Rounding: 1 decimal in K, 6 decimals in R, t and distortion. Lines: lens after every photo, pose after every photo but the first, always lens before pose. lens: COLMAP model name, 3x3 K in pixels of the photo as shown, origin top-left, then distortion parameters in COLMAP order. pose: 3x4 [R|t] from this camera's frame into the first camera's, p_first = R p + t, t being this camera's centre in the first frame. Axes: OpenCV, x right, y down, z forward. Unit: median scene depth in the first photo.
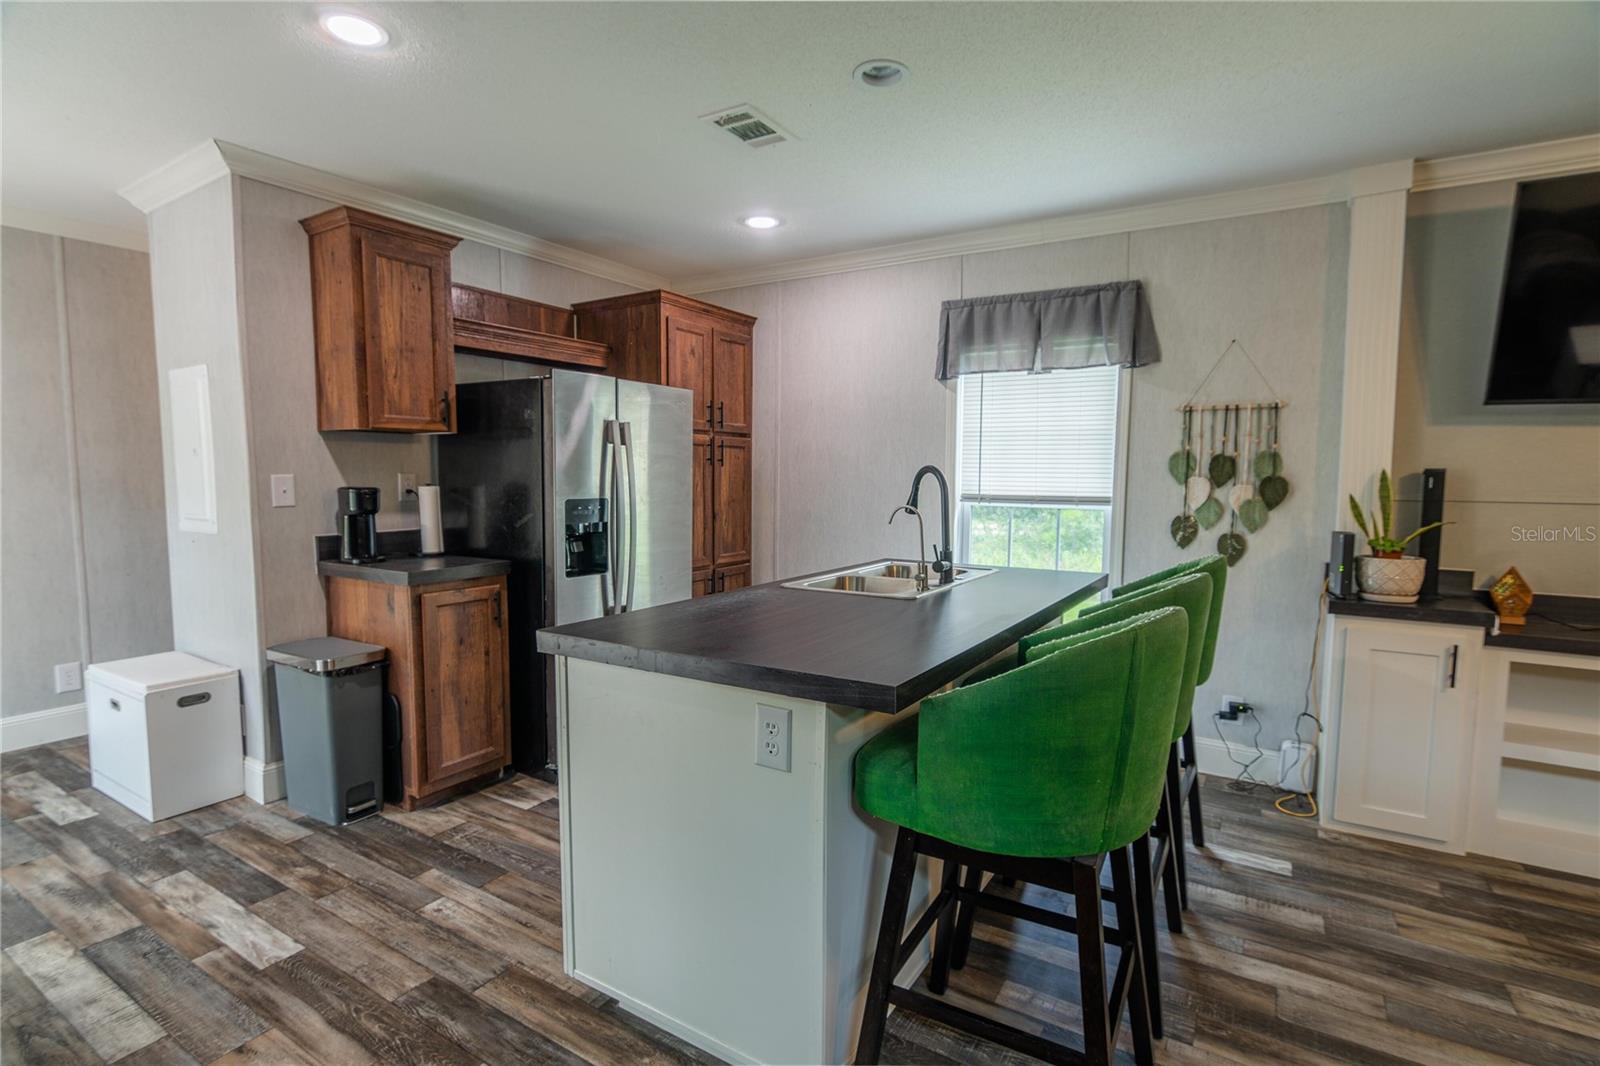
lens RADIAL K [[777.3, 0, 800.0], [0, 777.3, 533.0], [0, 0, 1]] dist [-0.006563, 0.000847]
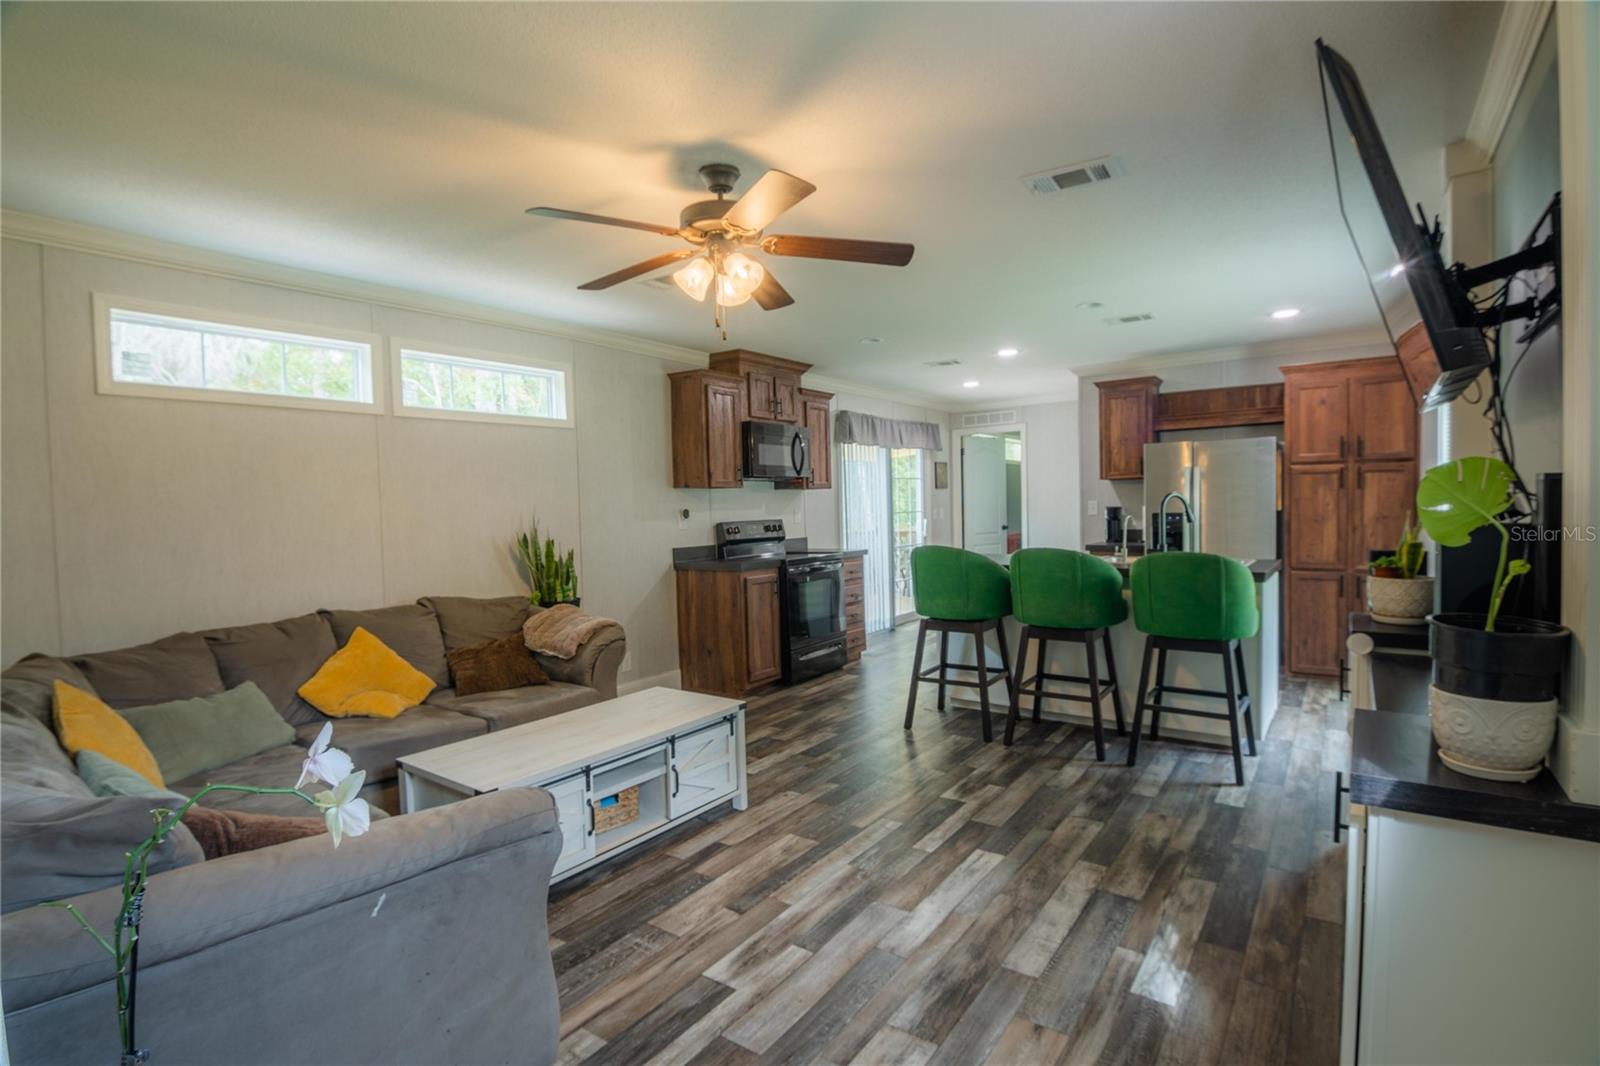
lens RADIAL K [[777.3, 0, 800.0], [0, 777.3, 533.0], [0, 0, 1]] dist [-0.006563, 0.000847]
pose [[-0.066700, 0.034916, -0.997162, 2.196838], [-0.055412, 0.997716, 0.038642, -0.027550], [0.996233, 0.057832, -0.064612, 0.393685]]
